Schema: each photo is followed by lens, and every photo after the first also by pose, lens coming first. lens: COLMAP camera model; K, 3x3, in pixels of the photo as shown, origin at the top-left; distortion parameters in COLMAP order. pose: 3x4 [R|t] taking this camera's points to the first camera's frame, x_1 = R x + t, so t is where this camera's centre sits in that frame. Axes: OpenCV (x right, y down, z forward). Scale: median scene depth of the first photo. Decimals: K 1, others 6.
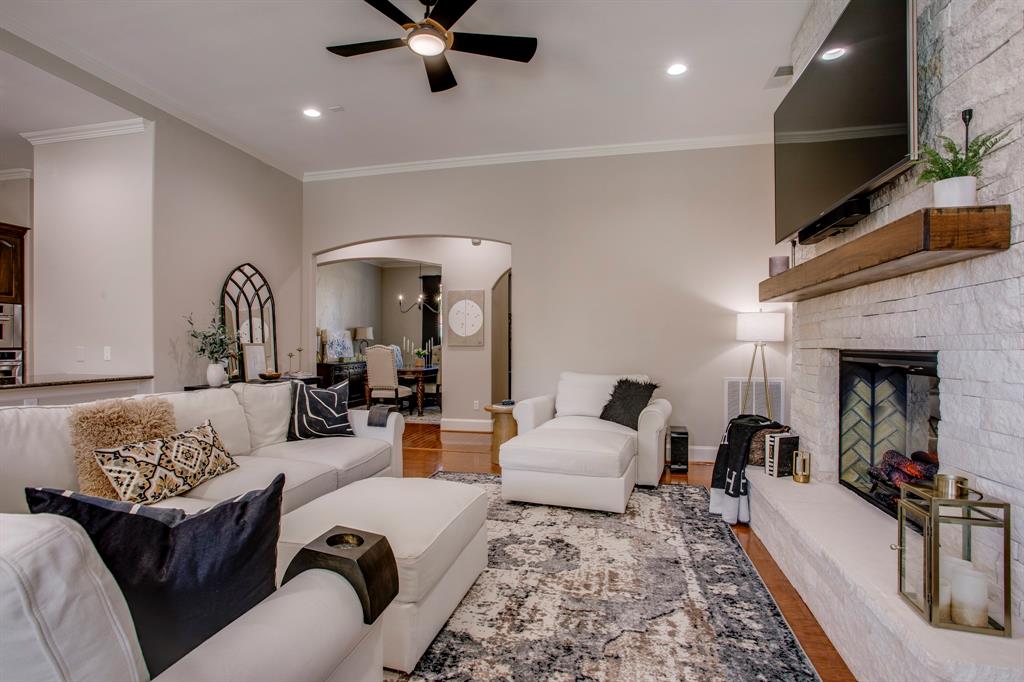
lens RADIAL K [[497.1, 0, 512.0], [0, 497.1, 341.0], [0, 0, 1]] dist [-0.072815, 0.039165]
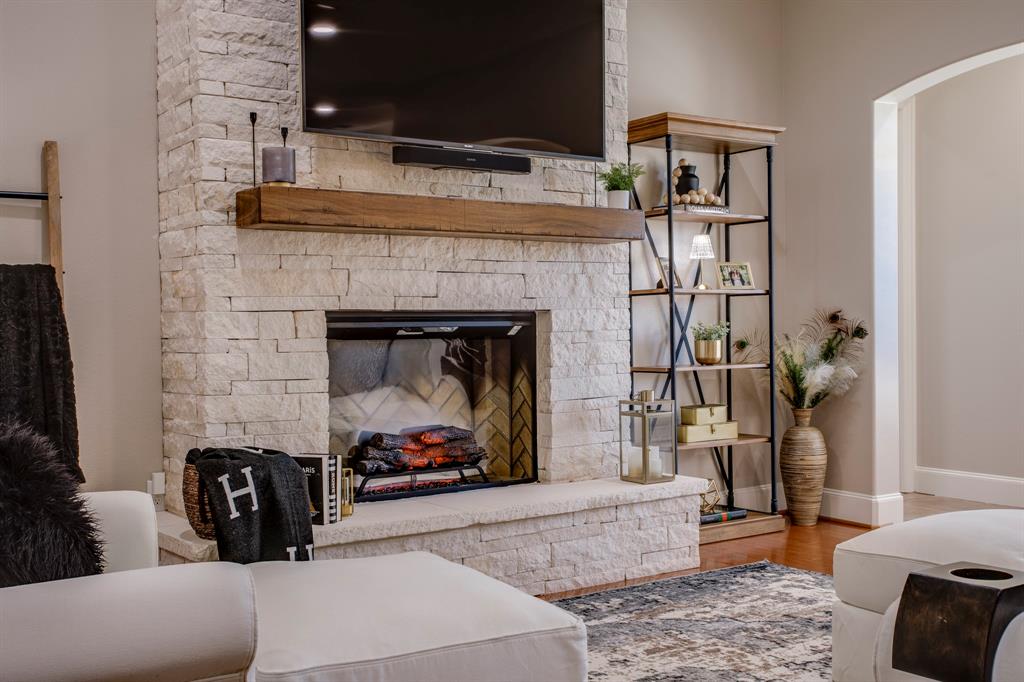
lens RADIAL K [[1104.3, 0, 512.0], [0, 1104.3, 341.0], [0, 0, 1]] dist [0.024912, 0.034064]
pose [[-0.746493, -0.003264, 0.665385, -0.467665], [0.004233, 0.999944, 0.009655, 0.037395], [-0.665380, 0.010024, -0.746438, 1.646031]]
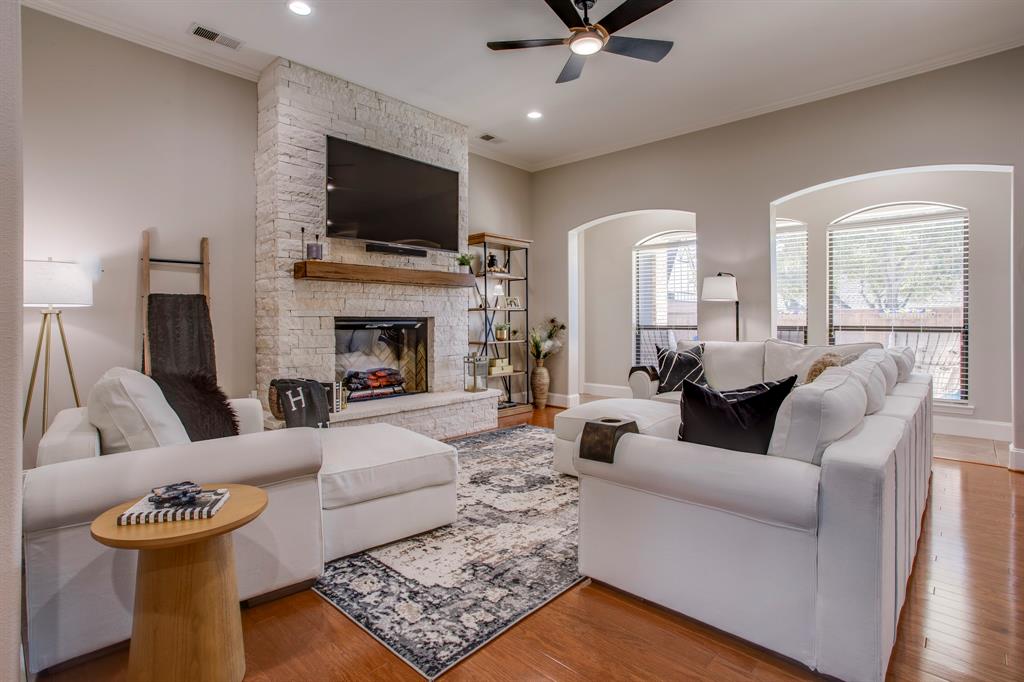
lens RADIAL K [[507.6, 0, 510.8], [0, 507.6, 320.0], [0, 0, 1]] dist [-0.068429, 0.027059]
pose [[-0.867794, 0.000154, 0.496924, -0.493914], [-0.003388, 0.999975, -0.006225, 0.028839], [-0.496913, -0.007086, -0.867772, 1.732170]]
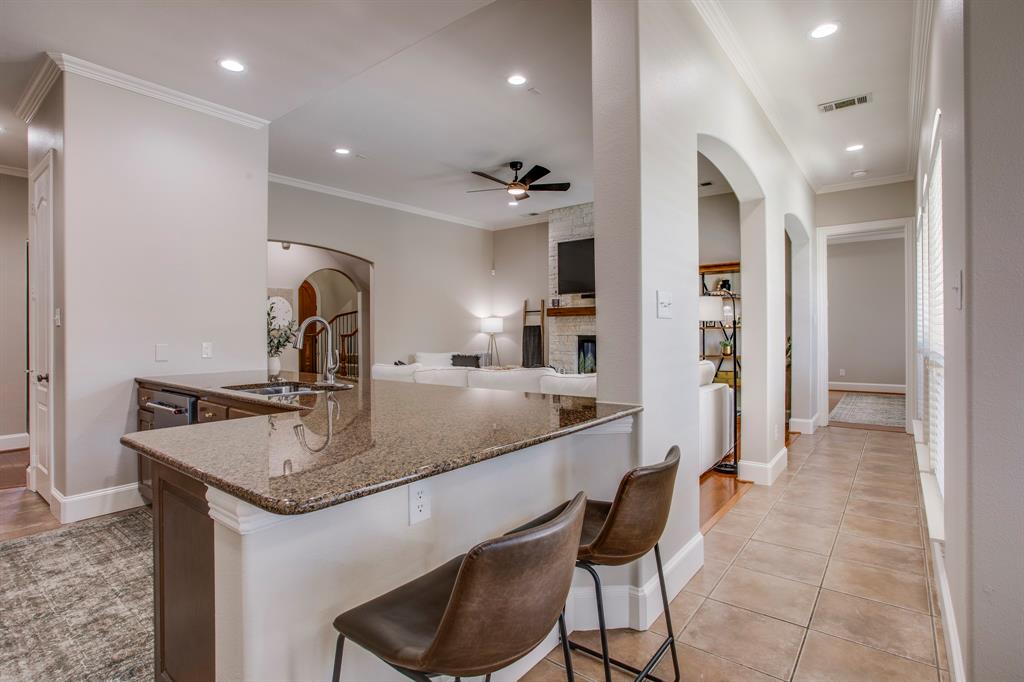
lens RADIAL K [[491.0, 0, 512.0], [0, 491.0, 341.0], [0, 0, 1]] dist [-0.000607, 0.000137]
pose [[0.430444, -0.021995, 0.902349, -1.713634], [0.001903, 0.999723, 0.023461, -0.014359], [-0.902615, -0.008381, 0.430367, 0.087137]]
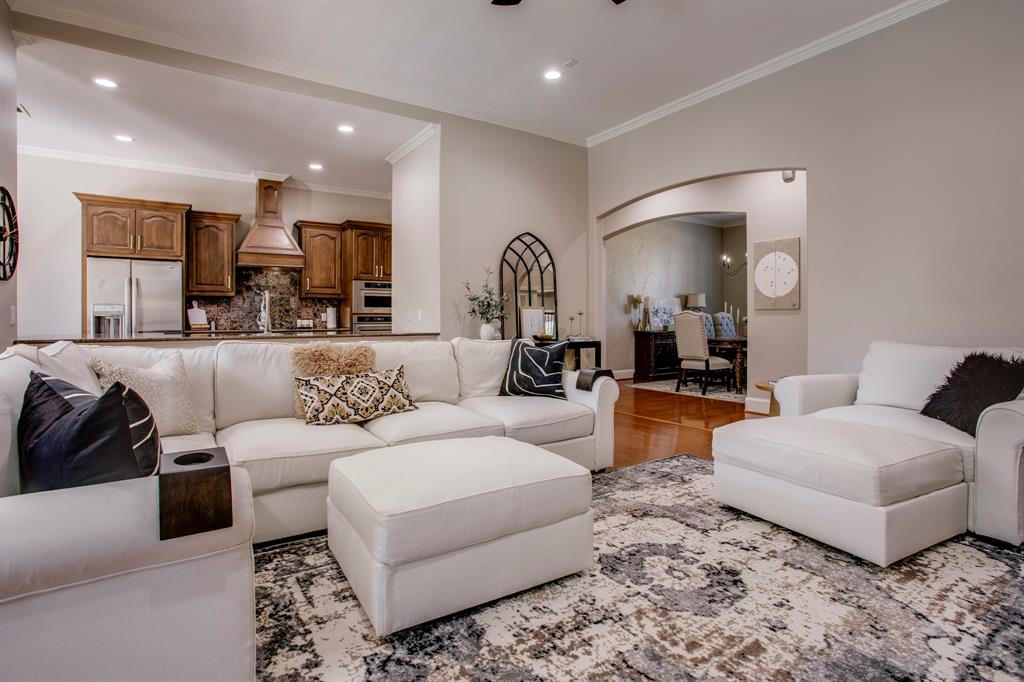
lens RADIAL K [[507.6, 0, 510.8], [0, 507.6, 320.0], [0, 0, 1]] dist [-0.068429, 0.027059]
pose [[0.723204, -0.000112, -0.690635, 0.307019], [0.006439, 0.999958, 0.006581, 0.039066], [0.690605, -0.009206, 0.723174, 0.248581]]
